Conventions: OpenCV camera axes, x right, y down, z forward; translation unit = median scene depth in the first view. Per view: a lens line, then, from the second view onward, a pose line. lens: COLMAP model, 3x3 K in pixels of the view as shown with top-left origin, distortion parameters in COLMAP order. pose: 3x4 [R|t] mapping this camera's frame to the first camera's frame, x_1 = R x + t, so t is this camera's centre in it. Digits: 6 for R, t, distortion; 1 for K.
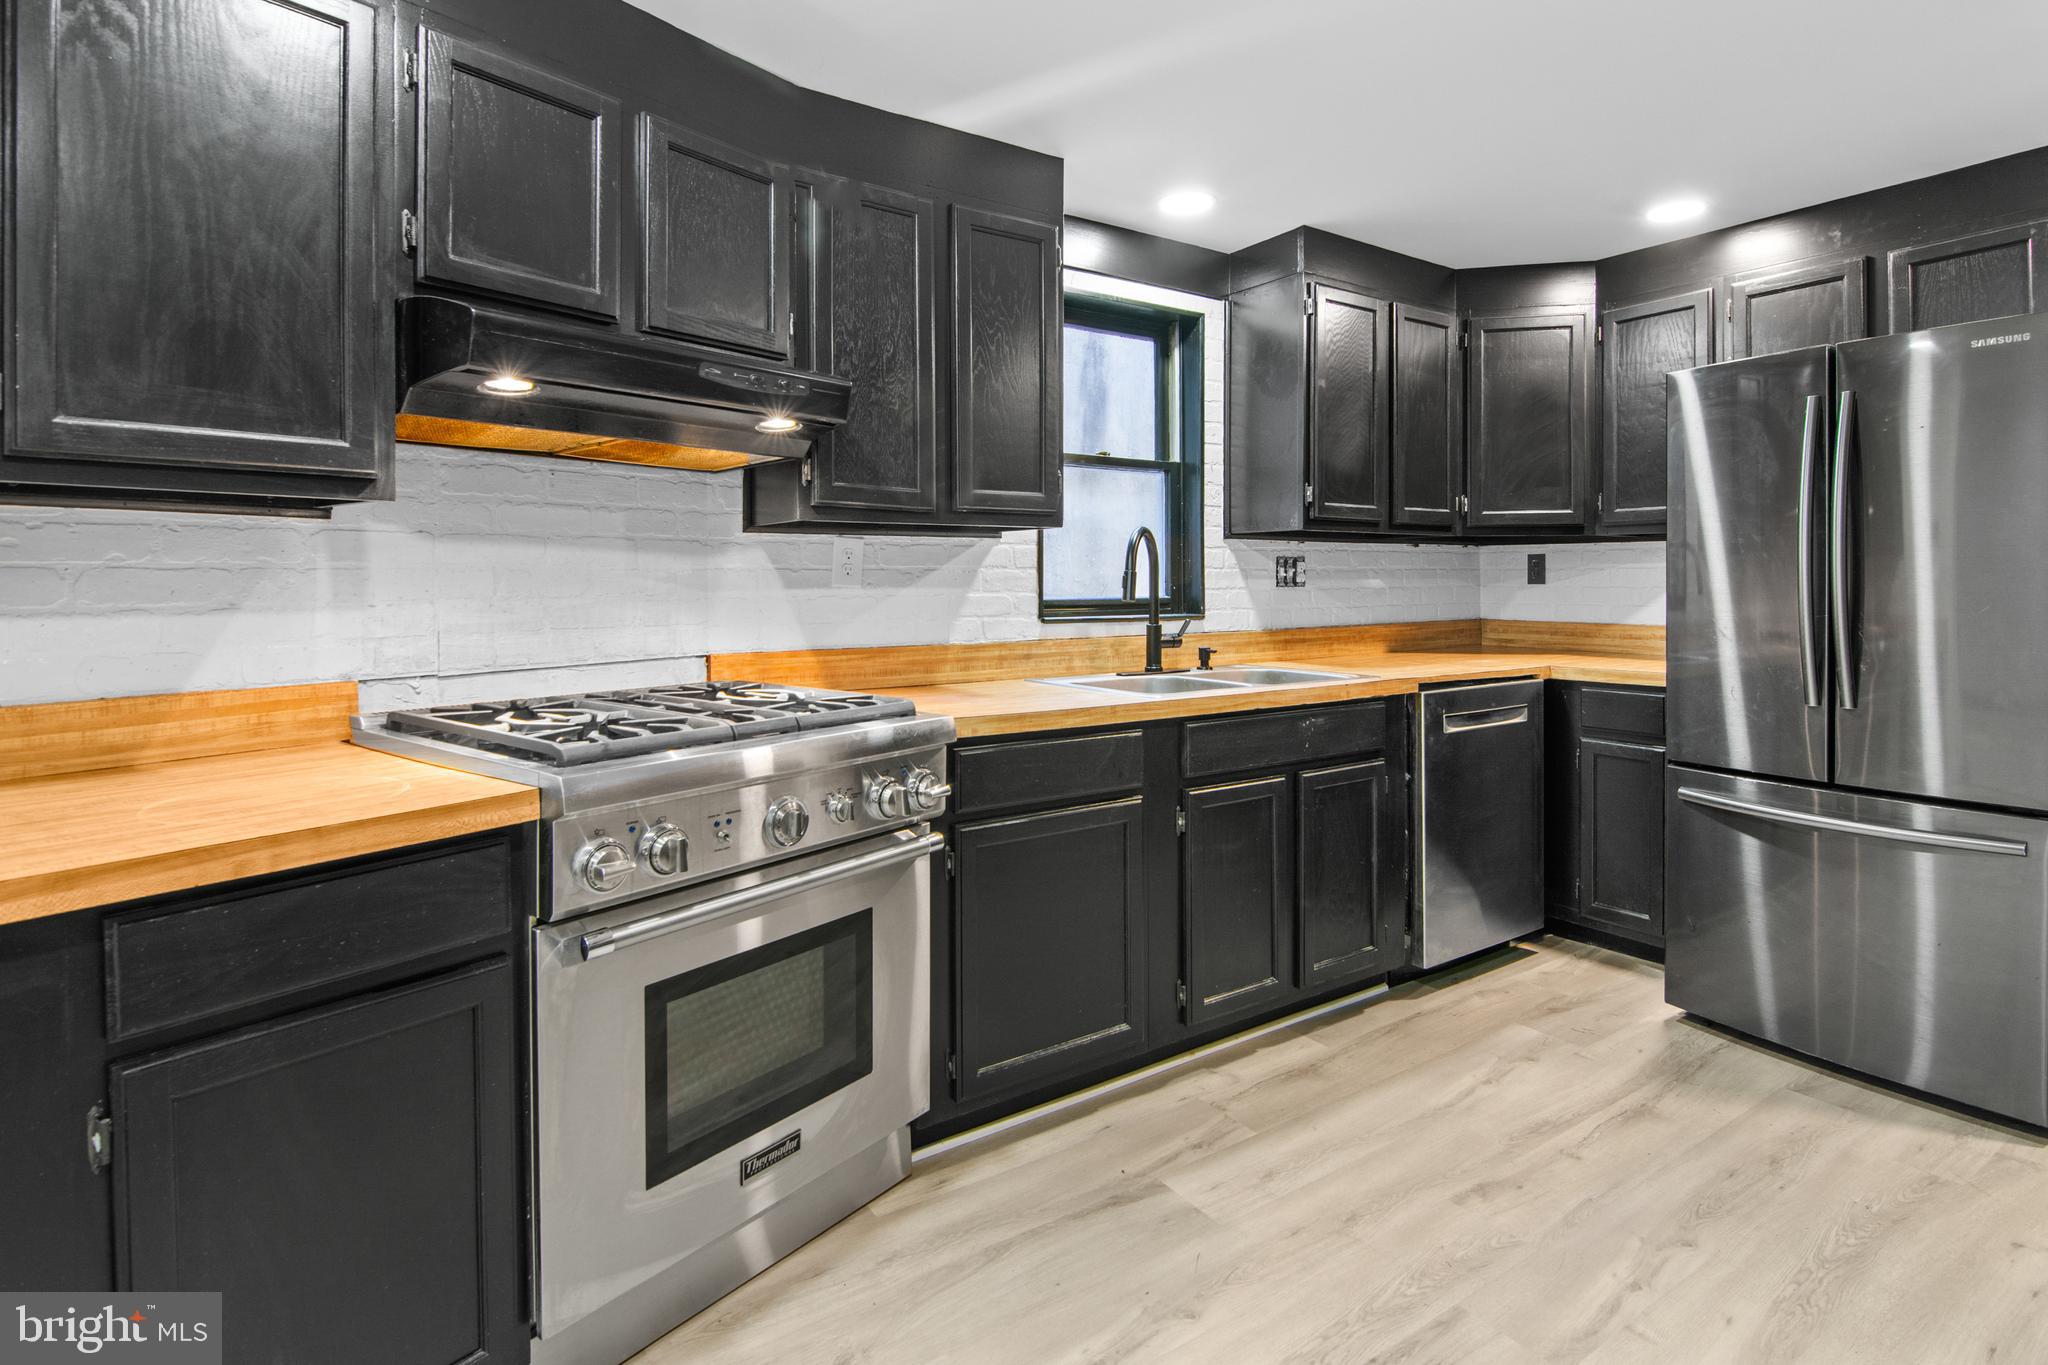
lens RADIAL K [[1023.9, 0, 1047.7], [0, 1023.9, 594.9], [0, 0, 1]] dist [0.000228, -0.007033]
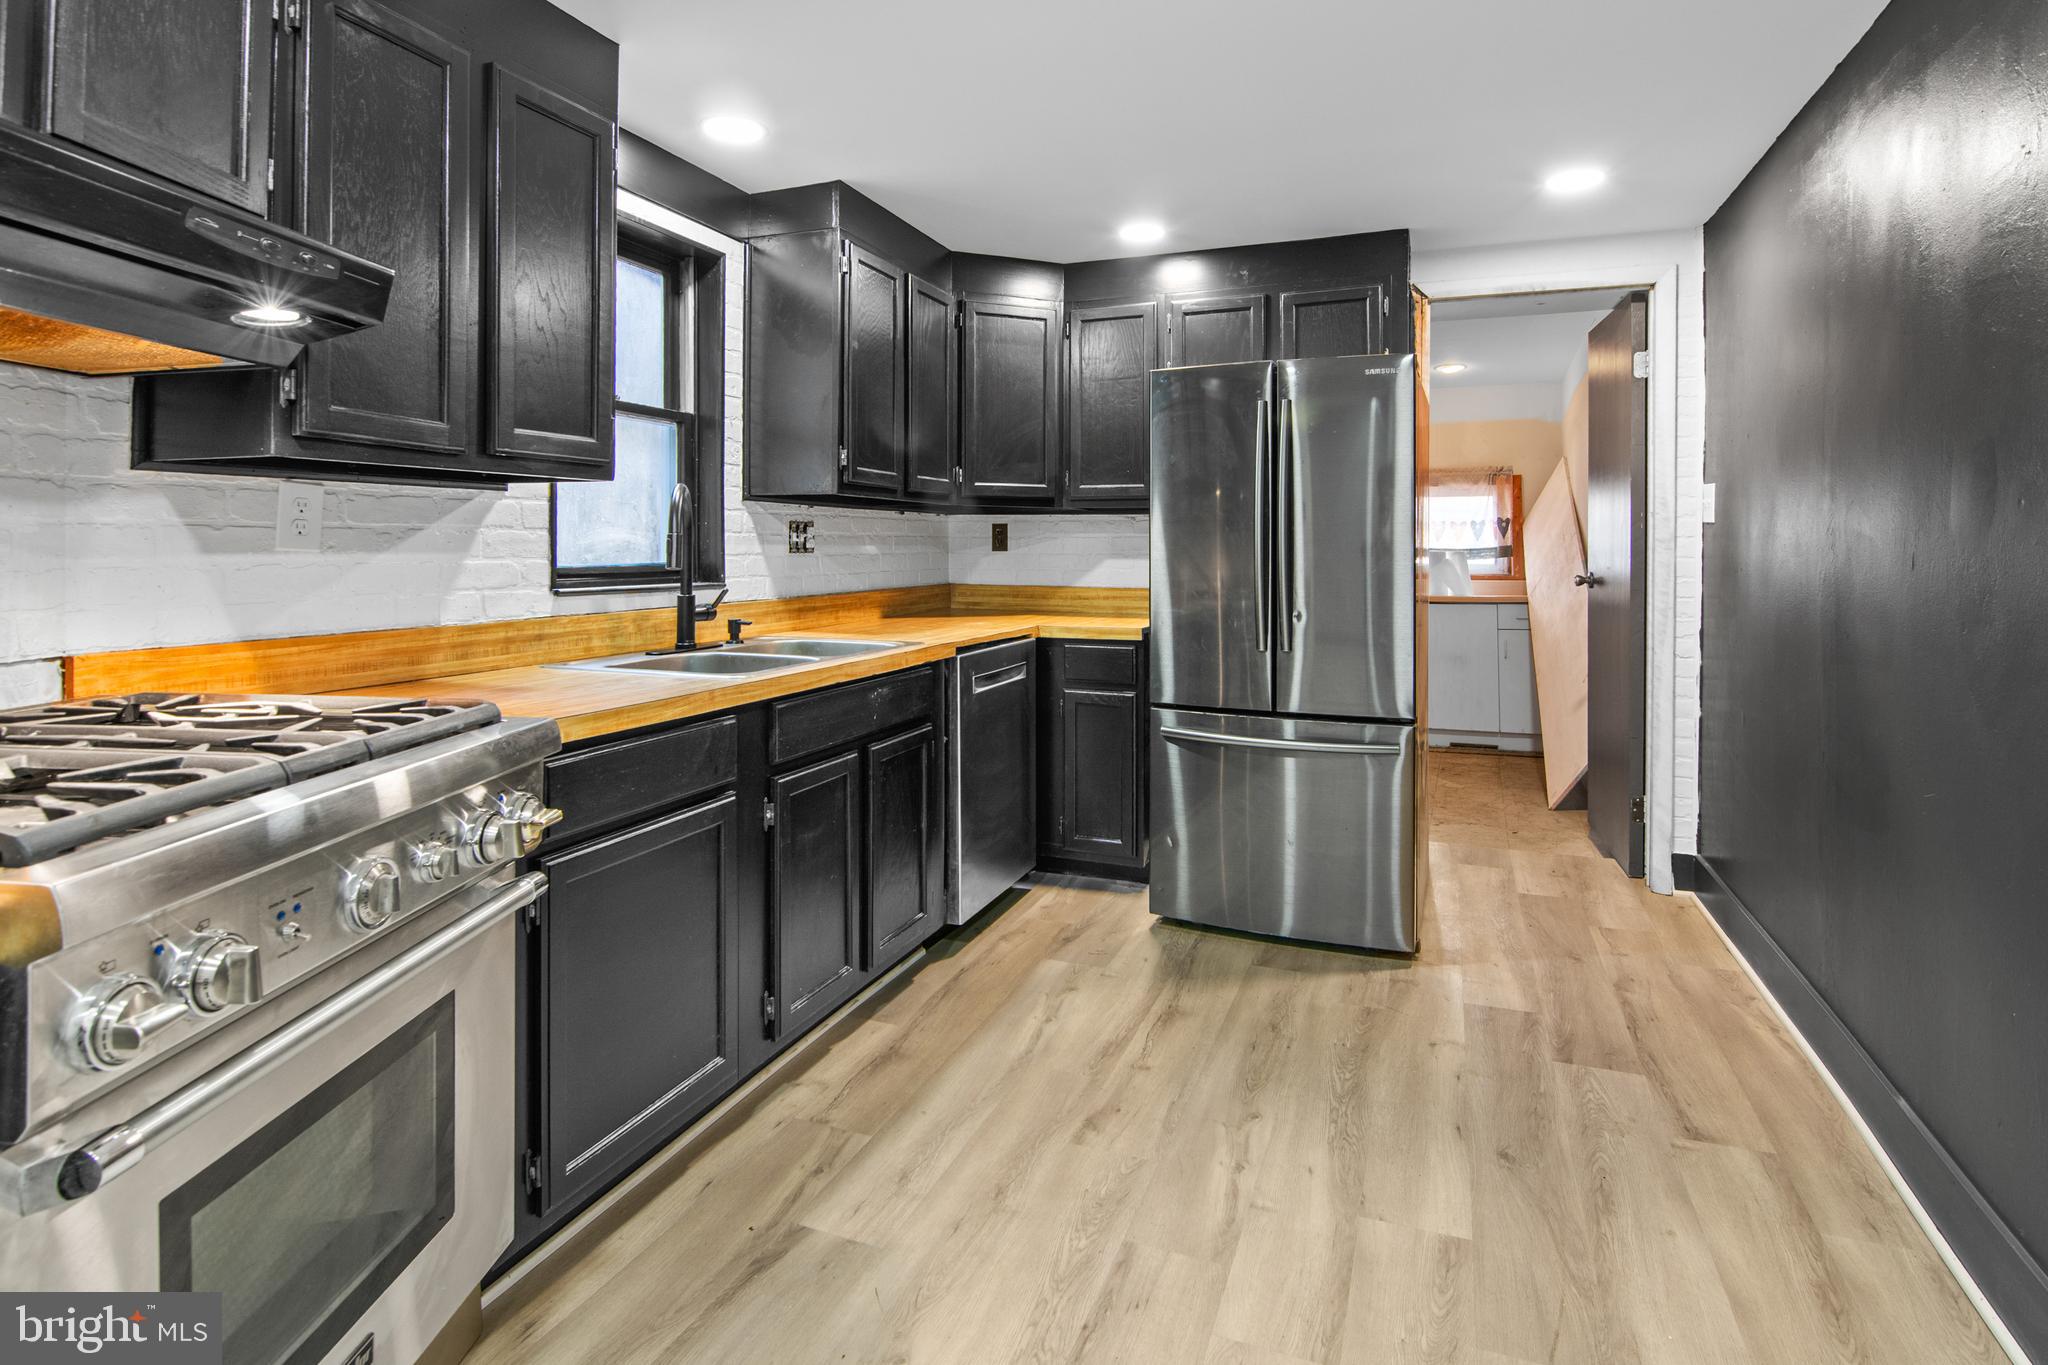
lens RADIAL K [[1034.7, 0, 1026.8], [0, 1034.7, 548.8], [0, 0, 1]] dist [-0.004577, -0.002153]
pose [[0.827411, 0.005085, 0.561573, -0.174334], [0.001200, 0.999941, -0.010822, -0.001216], [-0.561595, 0.009628, 0.827356, 0.109086]]
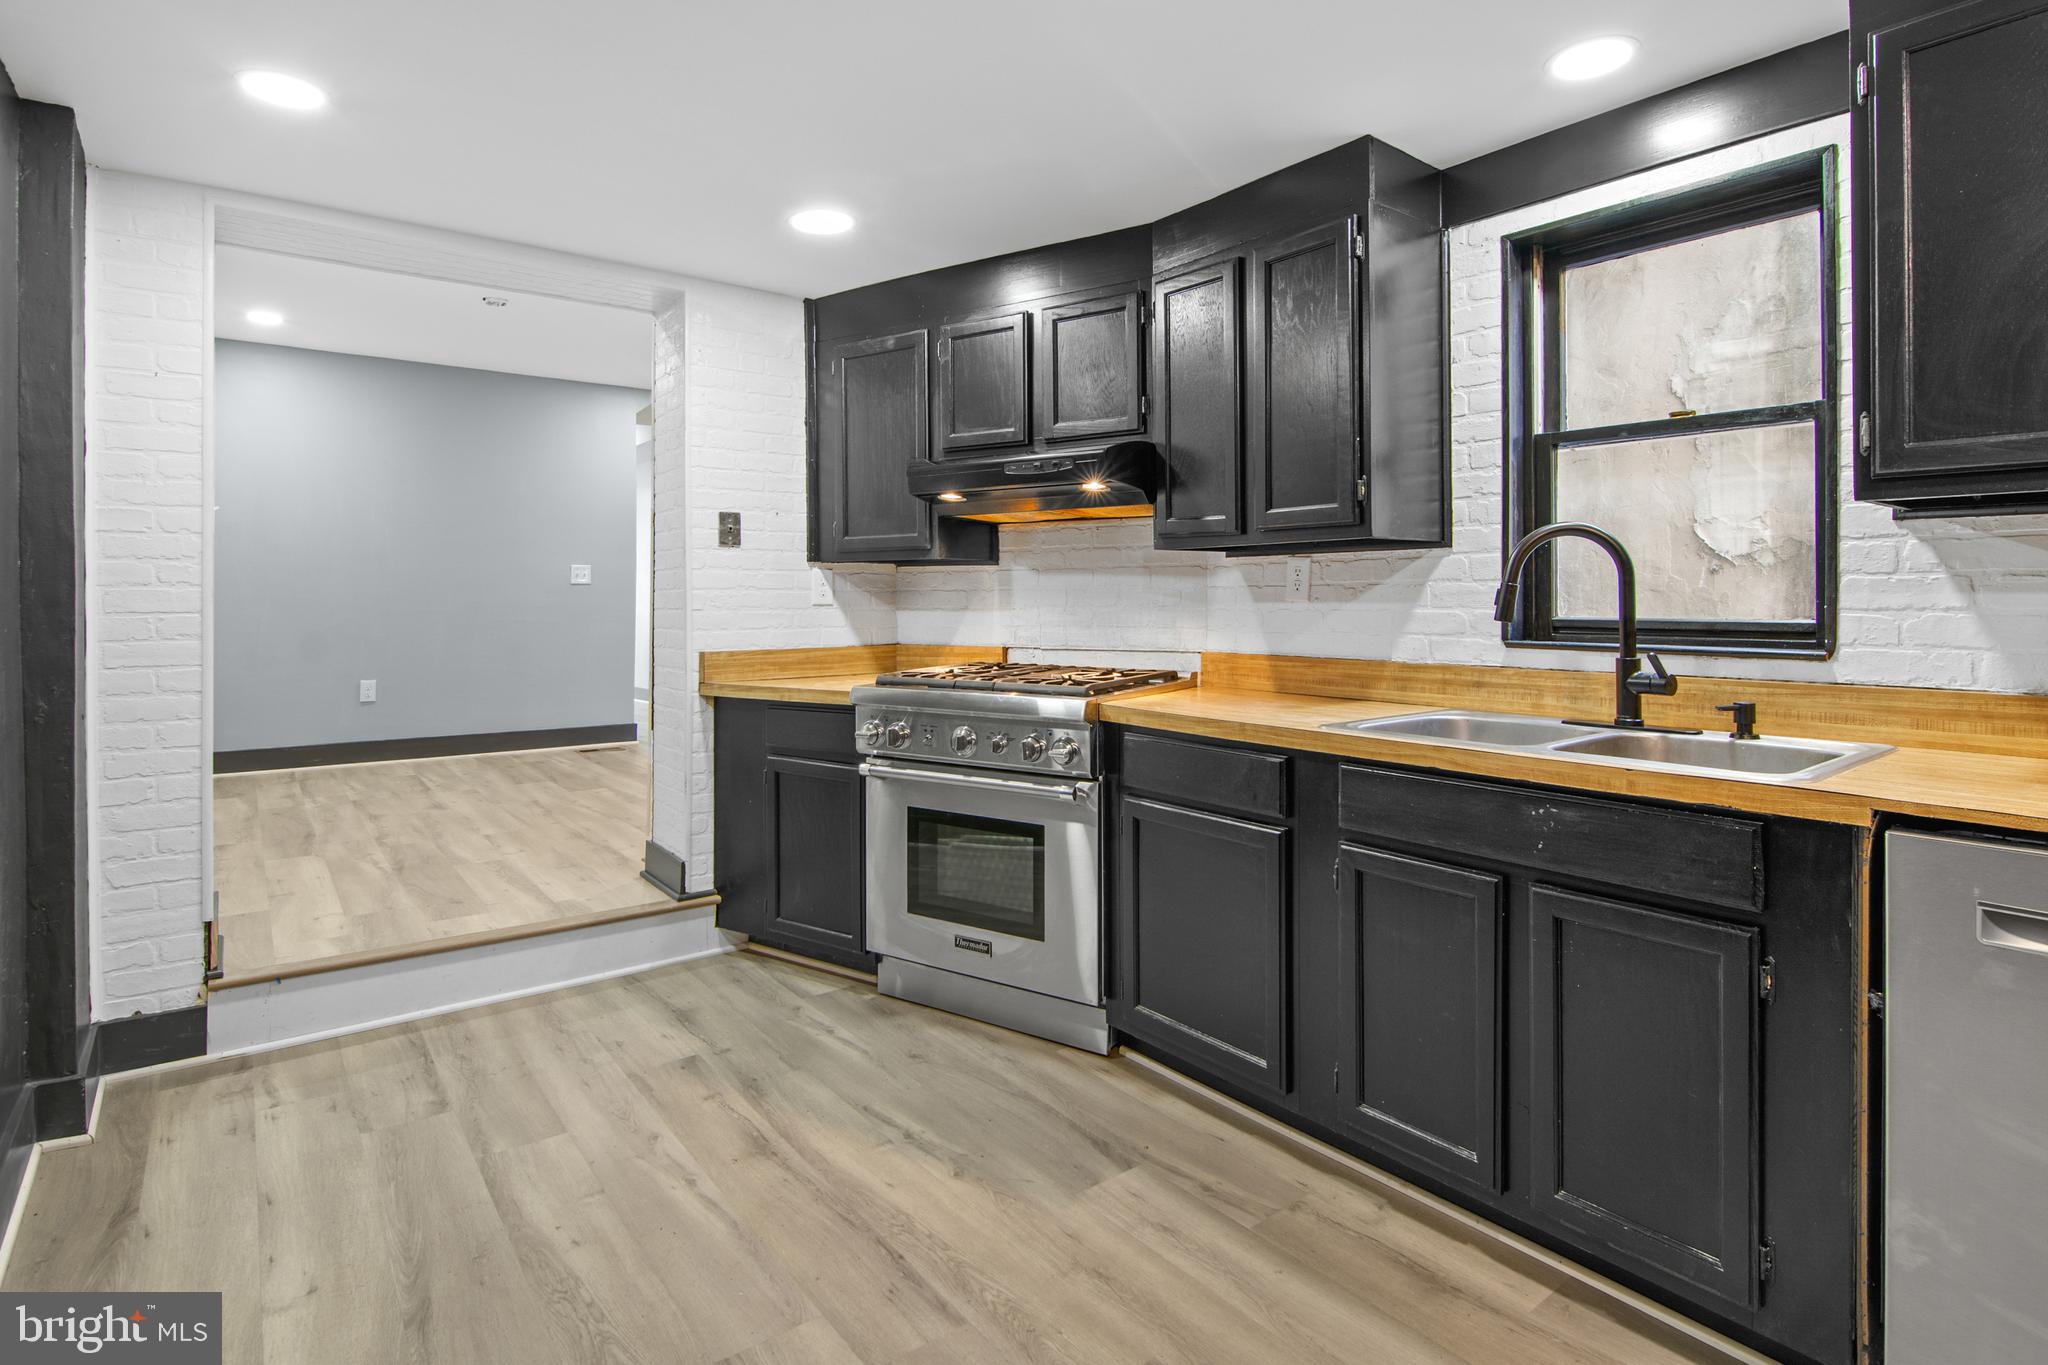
lens RADIAL K [[1032.1, 0, 1026.1], [0, 1032.1, 589.9], [0, 0, 1]] dist [-0.002738, -0.006914]
pose [[0.063978, -0.003719, -0.997944, 0.883942], [-0.010841, 0.999931, -0.004421, -0.011711], [0.997892, 0.011102, 0.063933, 0.615109]]
